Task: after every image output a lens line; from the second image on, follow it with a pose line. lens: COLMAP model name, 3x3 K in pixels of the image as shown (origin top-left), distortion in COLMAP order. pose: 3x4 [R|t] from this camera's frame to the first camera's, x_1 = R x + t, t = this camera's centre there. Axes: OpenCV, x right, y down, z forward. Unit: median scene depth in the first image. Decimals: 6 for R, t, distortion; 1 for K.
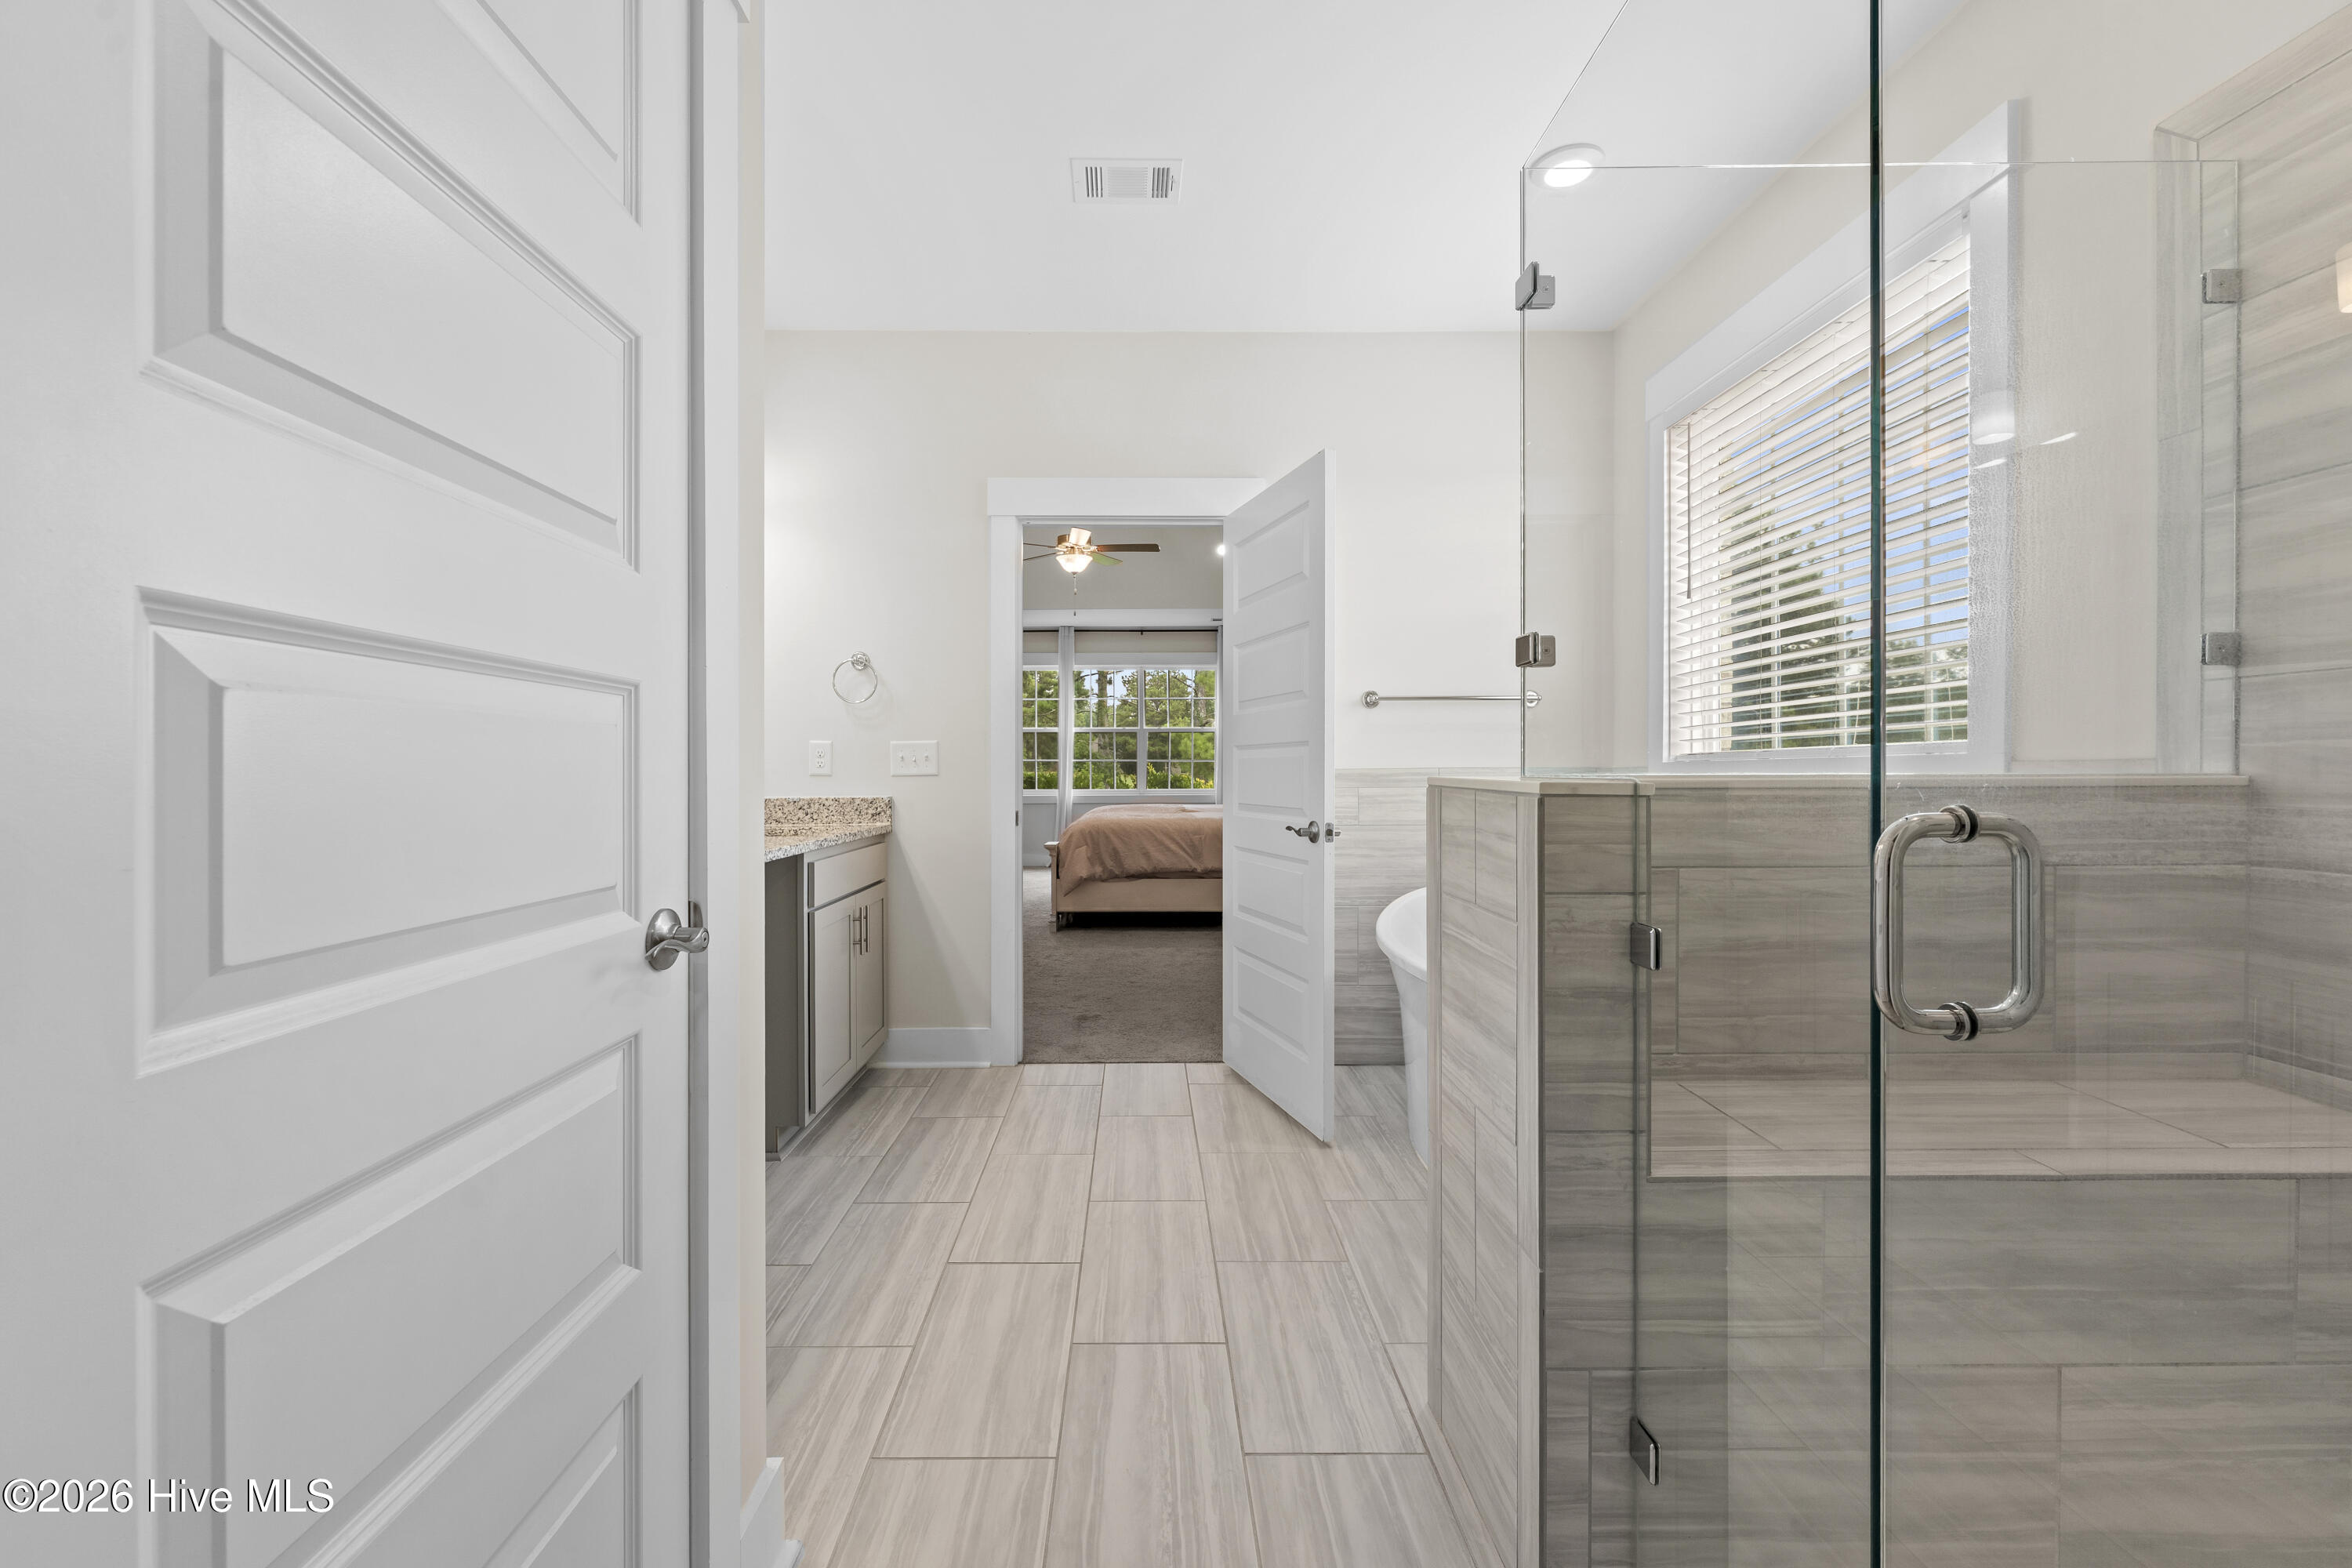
lens RADIAL K [[930.4, 0, 1167.7], [0, 930.4, 786.5], [0, 0, 1]] dist [-0.000552, -0.000078]
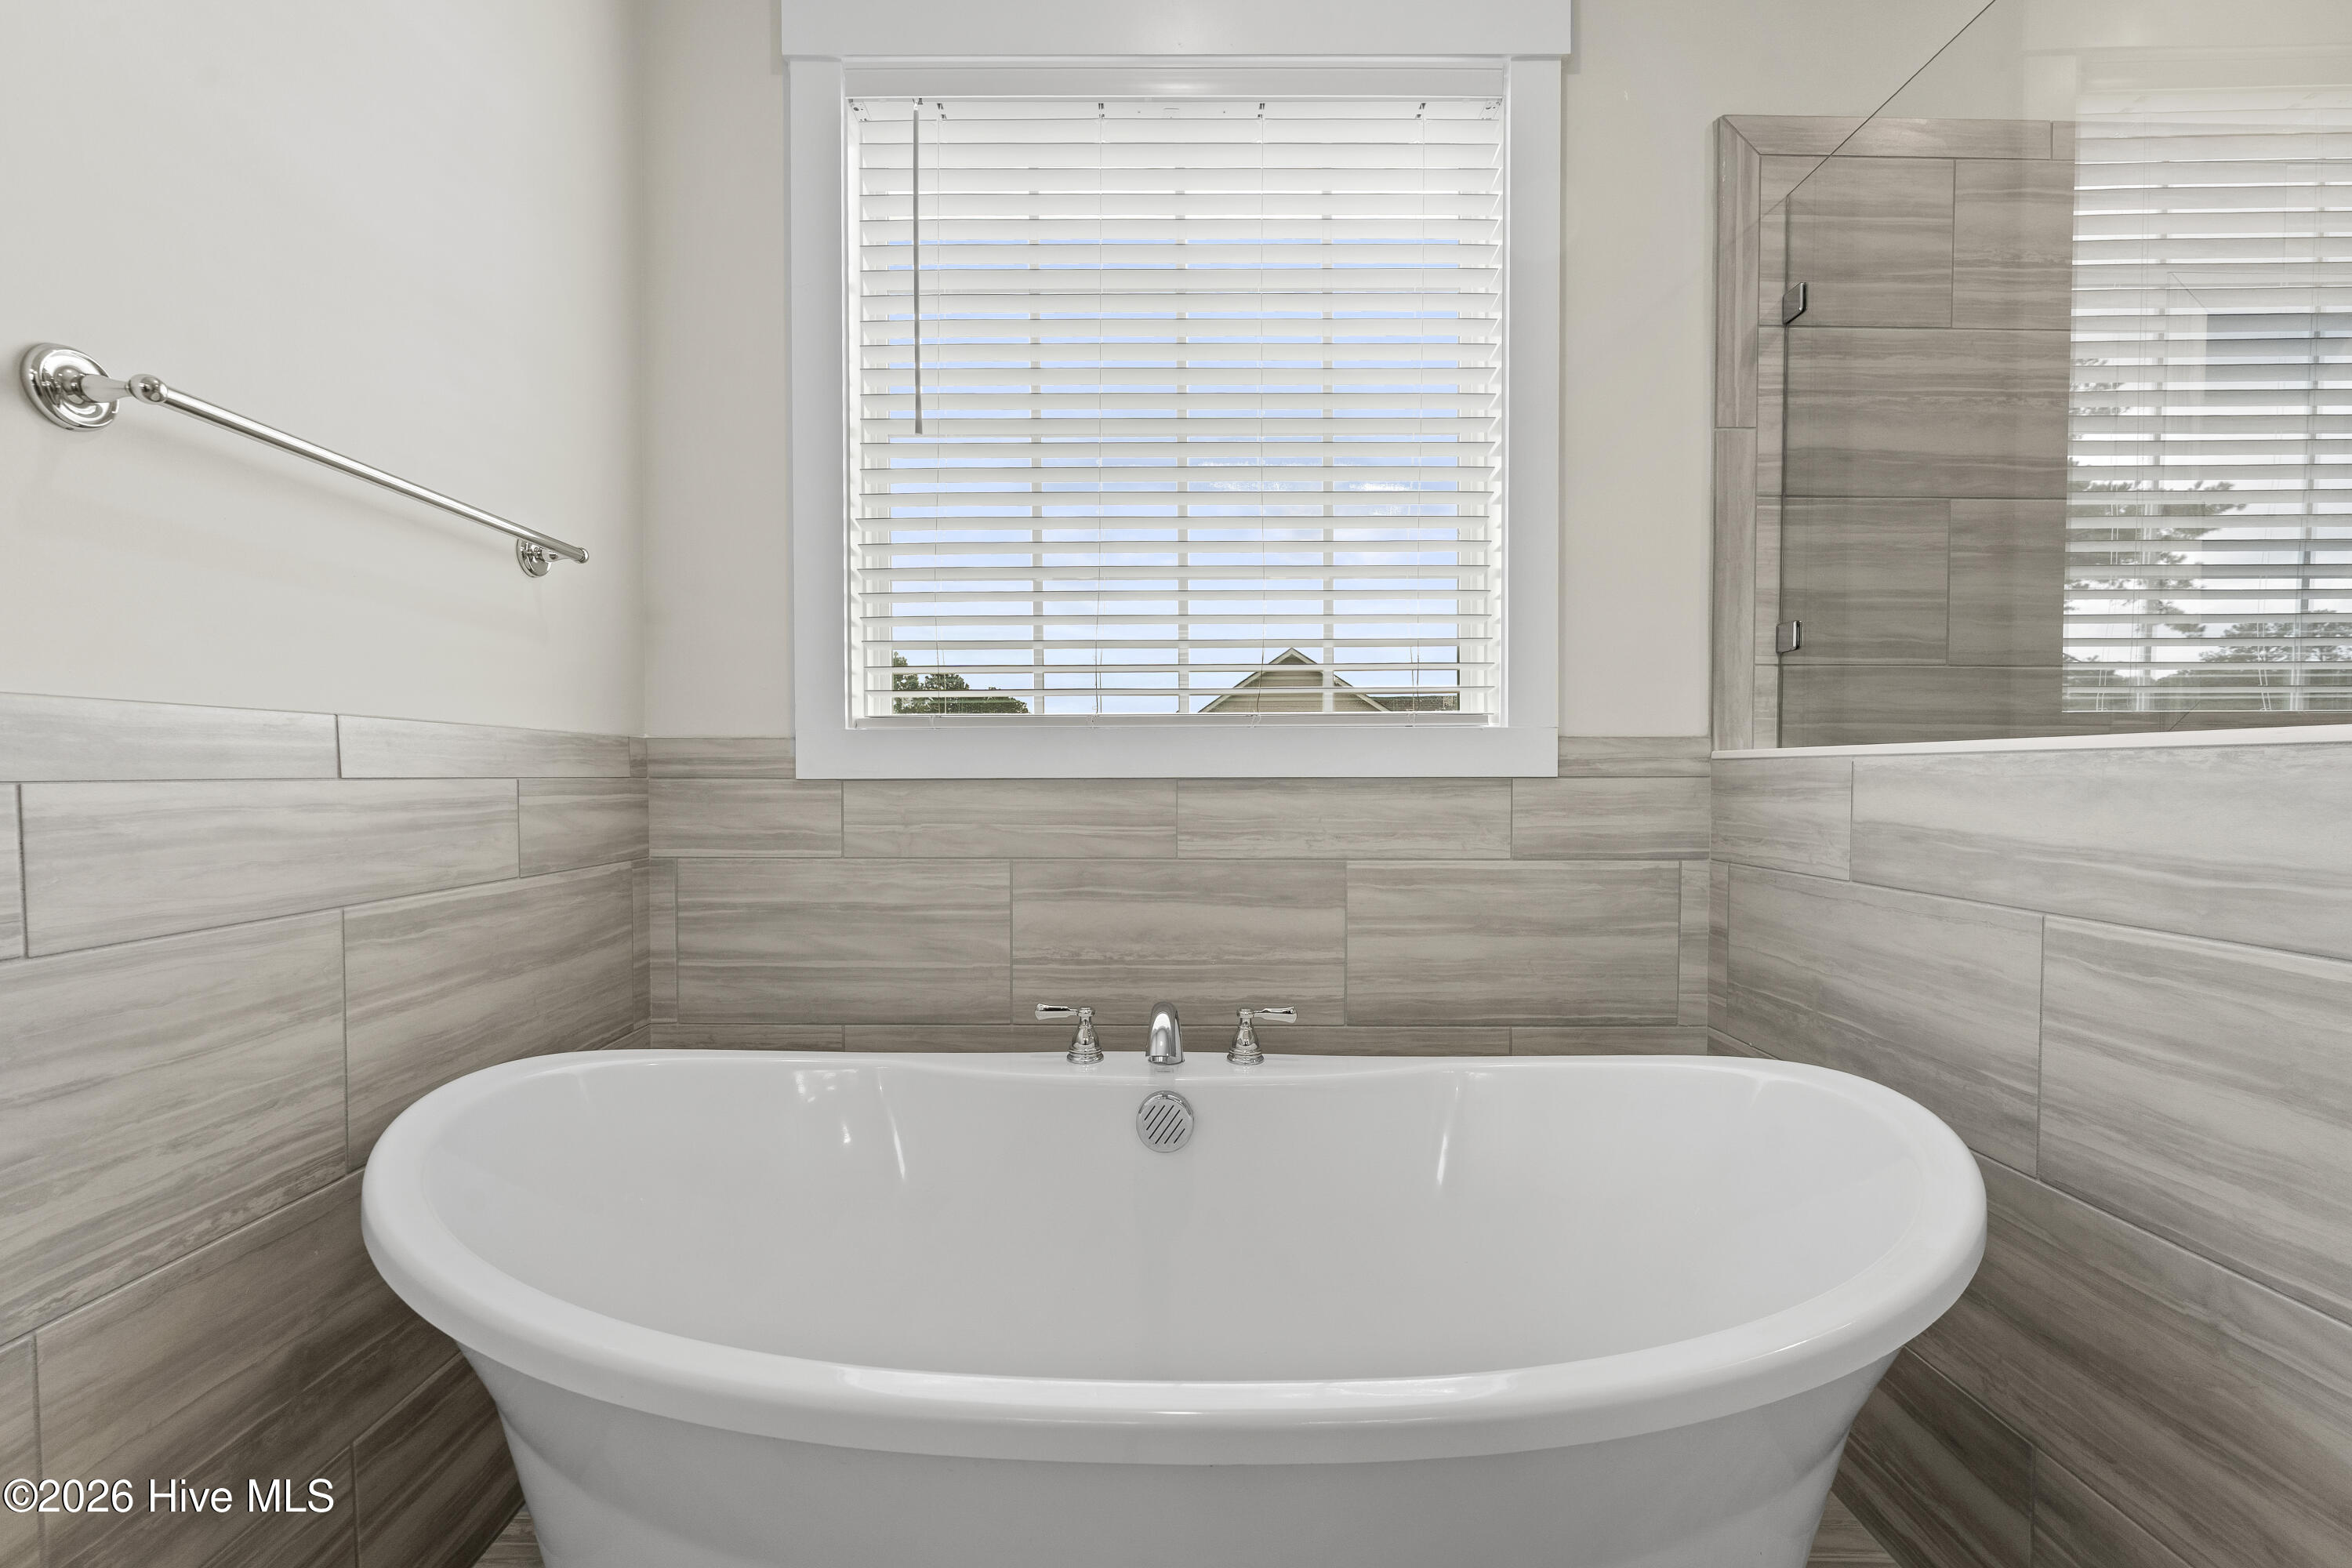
lens RADIAL K [[930.4, 0, 1168.6], [0, 930.4, 783.1], [0, 0, 1]] dist [-0.000552, -0.000078]
pose [[0.042385, -0.014105, 0.999002, 0.007907], [0.007783, 0.999875, 0.013787, 0.002457], [-0.999071, 0.007191, 0.042490, 1.668254]]
